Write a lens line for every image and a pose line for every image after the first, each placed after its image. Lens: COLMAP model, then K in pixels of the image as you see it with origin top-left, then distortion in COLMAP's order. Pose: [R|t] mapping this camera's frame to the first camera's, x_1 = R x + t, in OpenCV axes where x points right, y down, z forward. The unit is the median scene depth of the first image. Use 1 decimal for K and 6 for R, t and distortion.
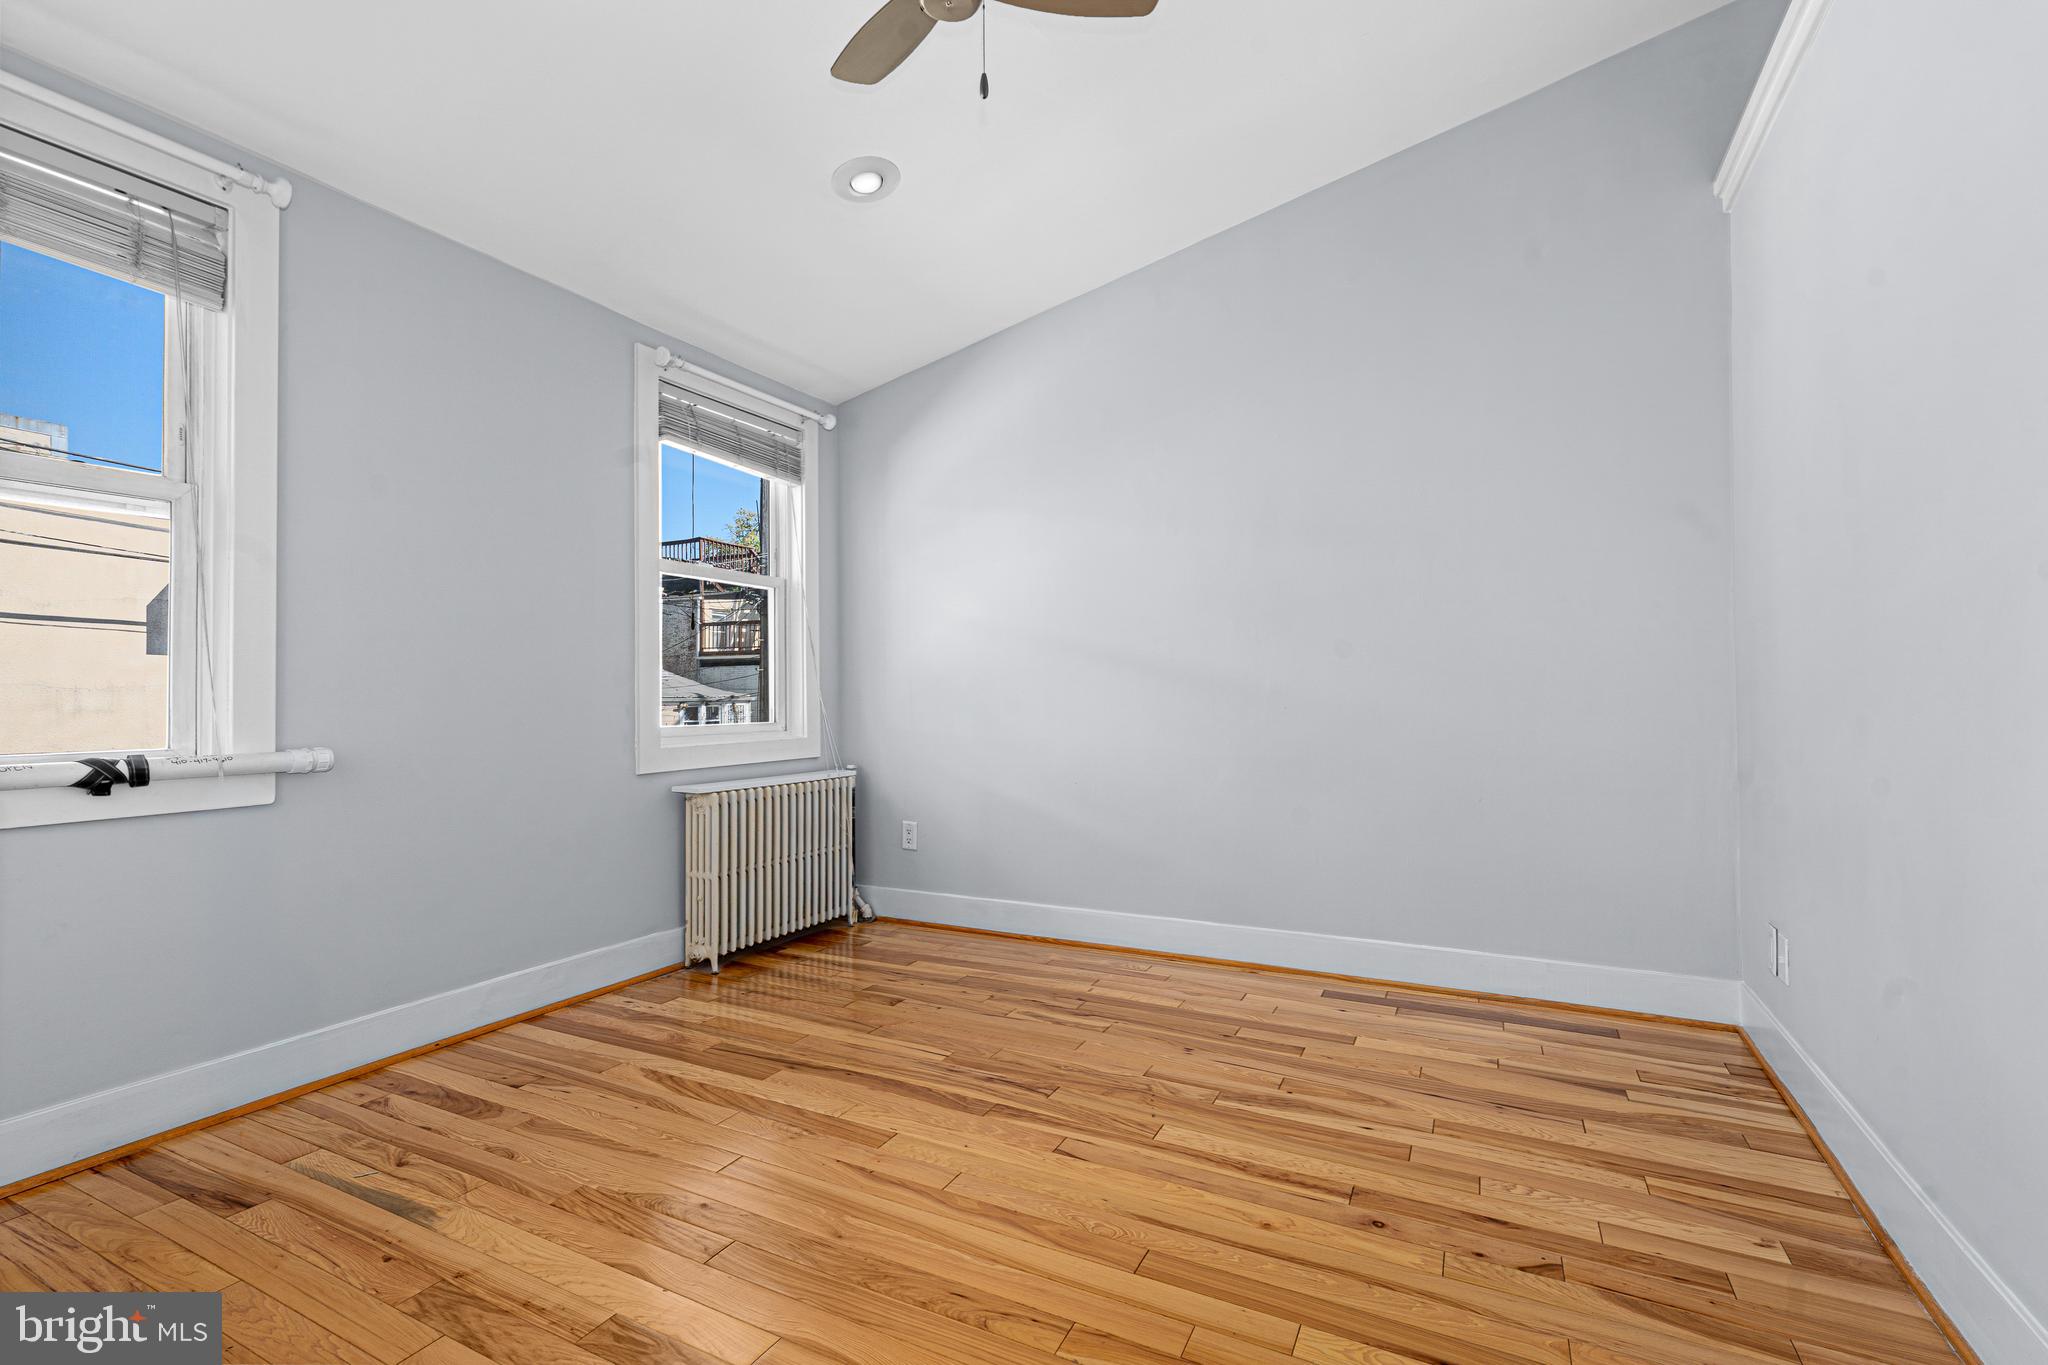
lens RADIAL K [[917.9, 0, 1021.4], [0, 917.9, 679.2], [0, 0, 1]] dist [-0.003992, 0.001515]
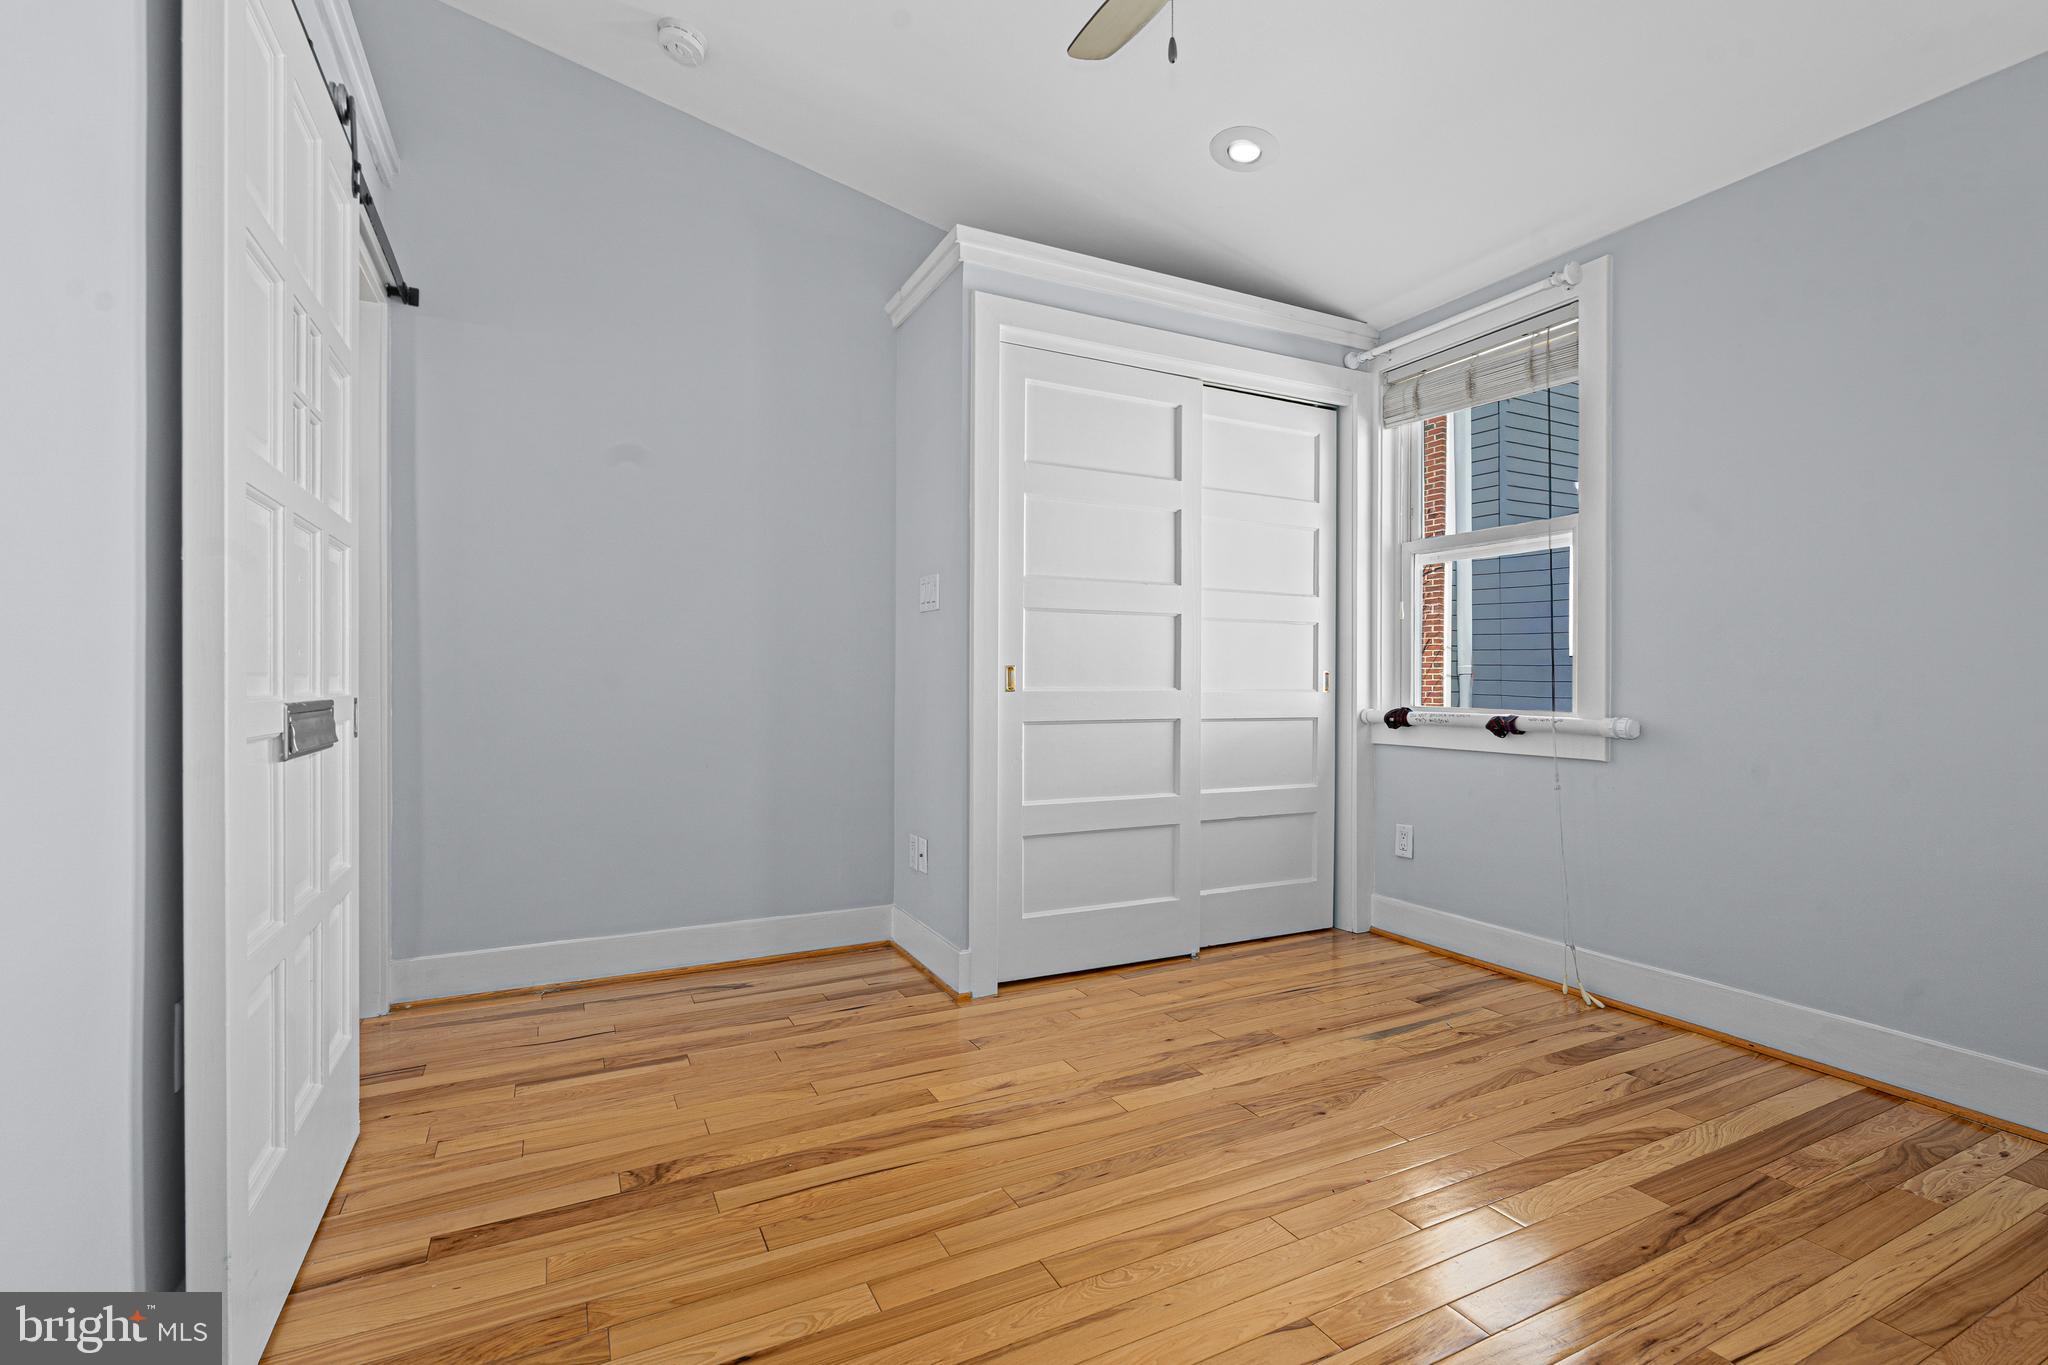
lens RADIAL K [[917.9, 0, 1009.7], [0, 917.9, 672.2], [0, 0, 1]] dist [-0.003992, 0.001515]
pose [[-0.598006, -0.000203, -0.801491, 0.740836], [0.017079, 0.999770, -0.012996, 0.021090], [0.801309, -0.021460, -0.597865, 1.252678]]
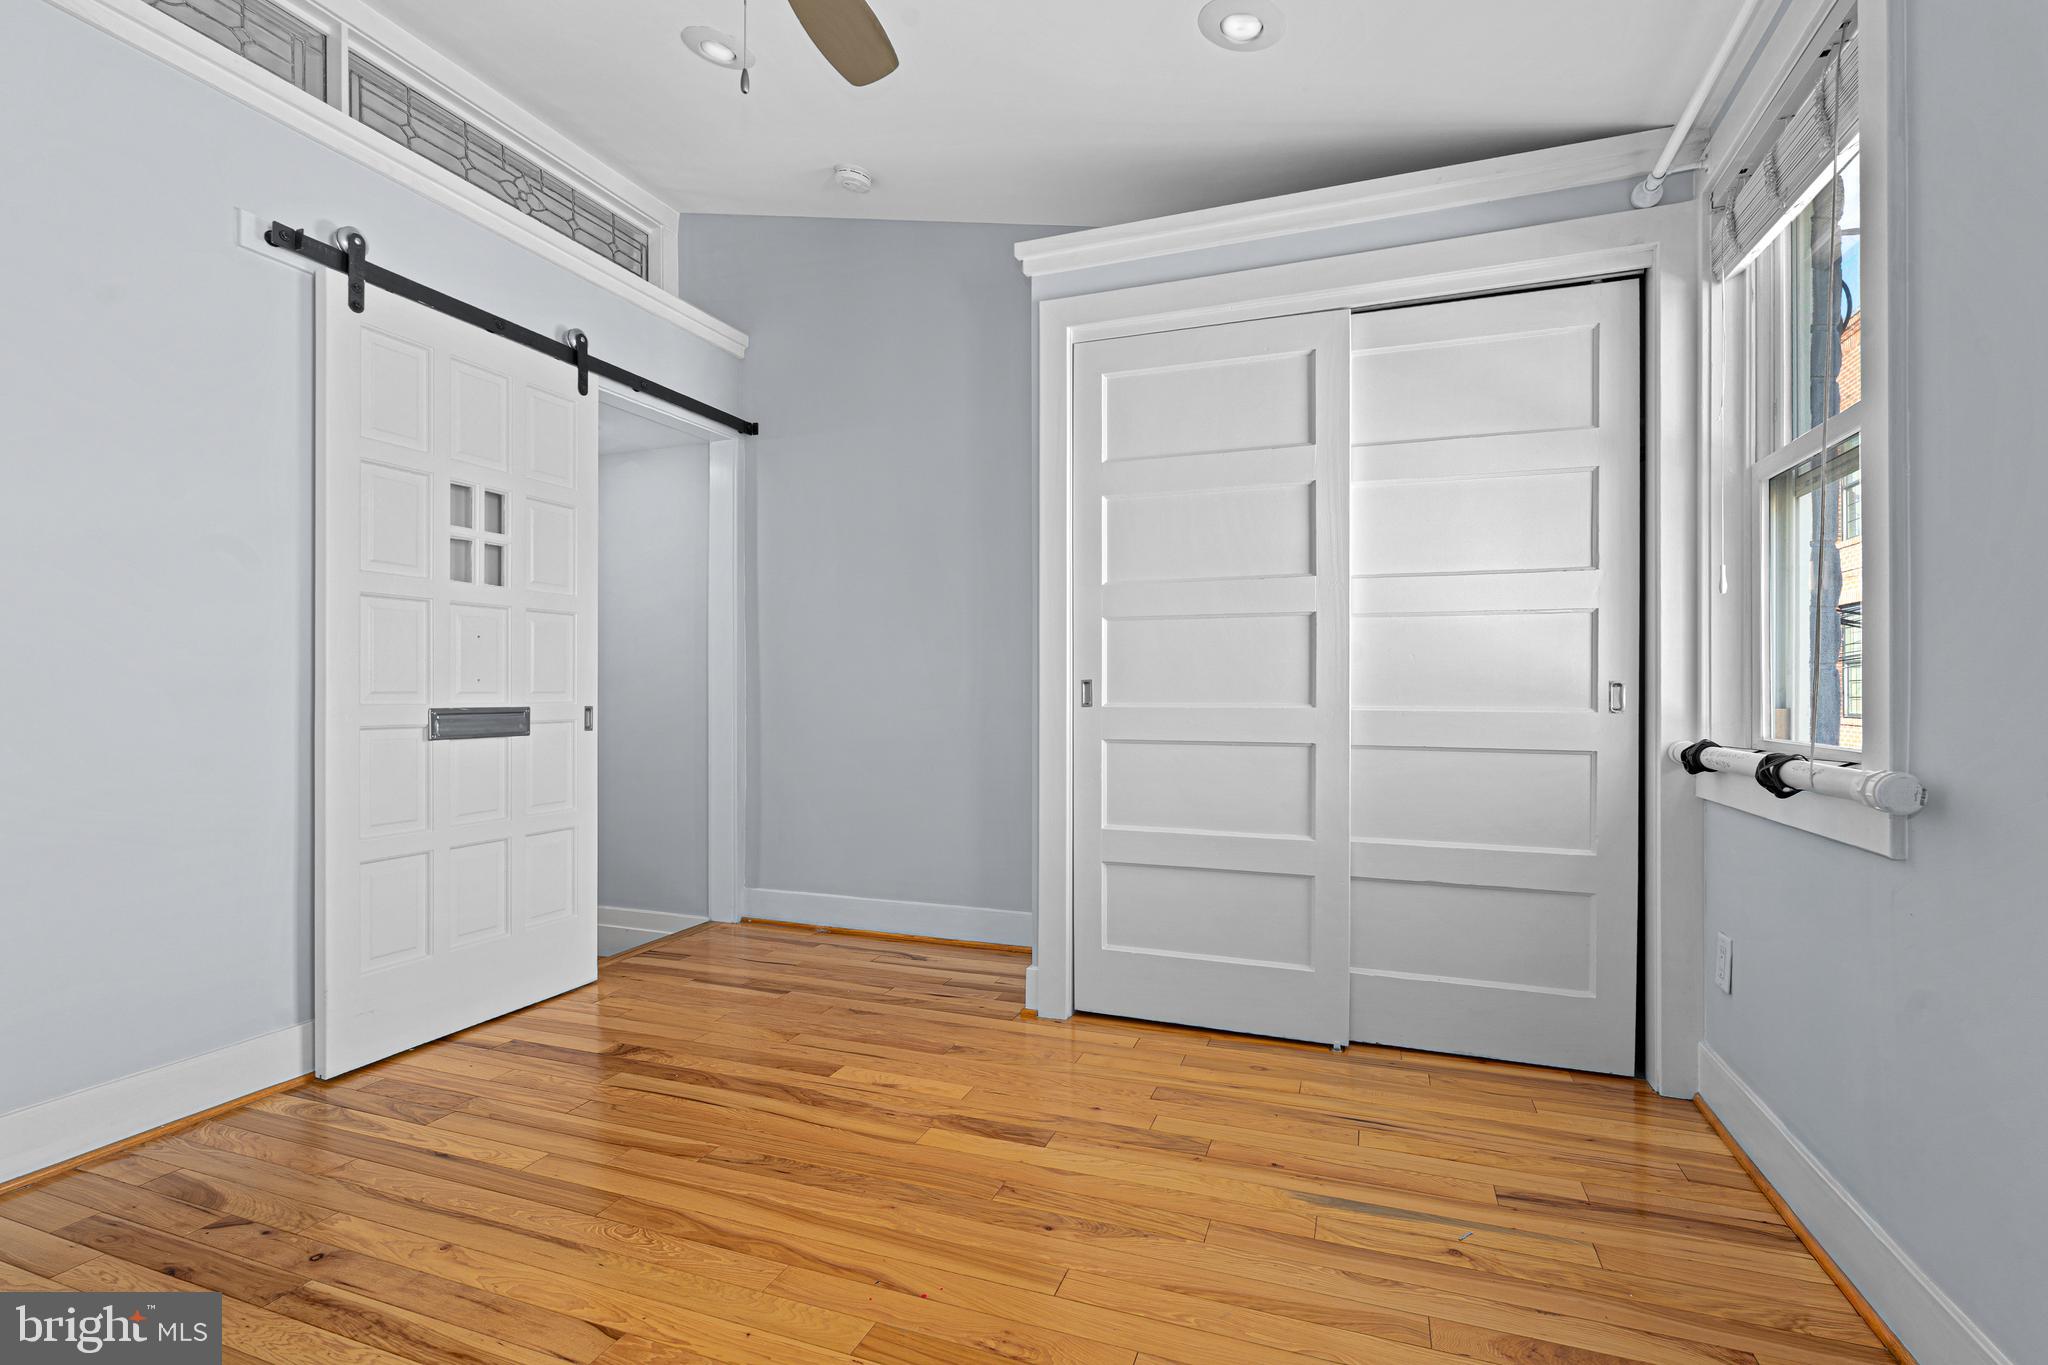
lens RADIAL K [[917.9, 0, 1029.5], [0, 917.9, 685.2], [0, 0, 1]] dist [-0.003992, 0.001515]
pose [[-0.992779, 0.005829, -0.119812, -0.195470], [0.008828, 0.999660, -0.024519, 0.033028], [0.119629, -0.025399, -0.992494, 1.759010]]
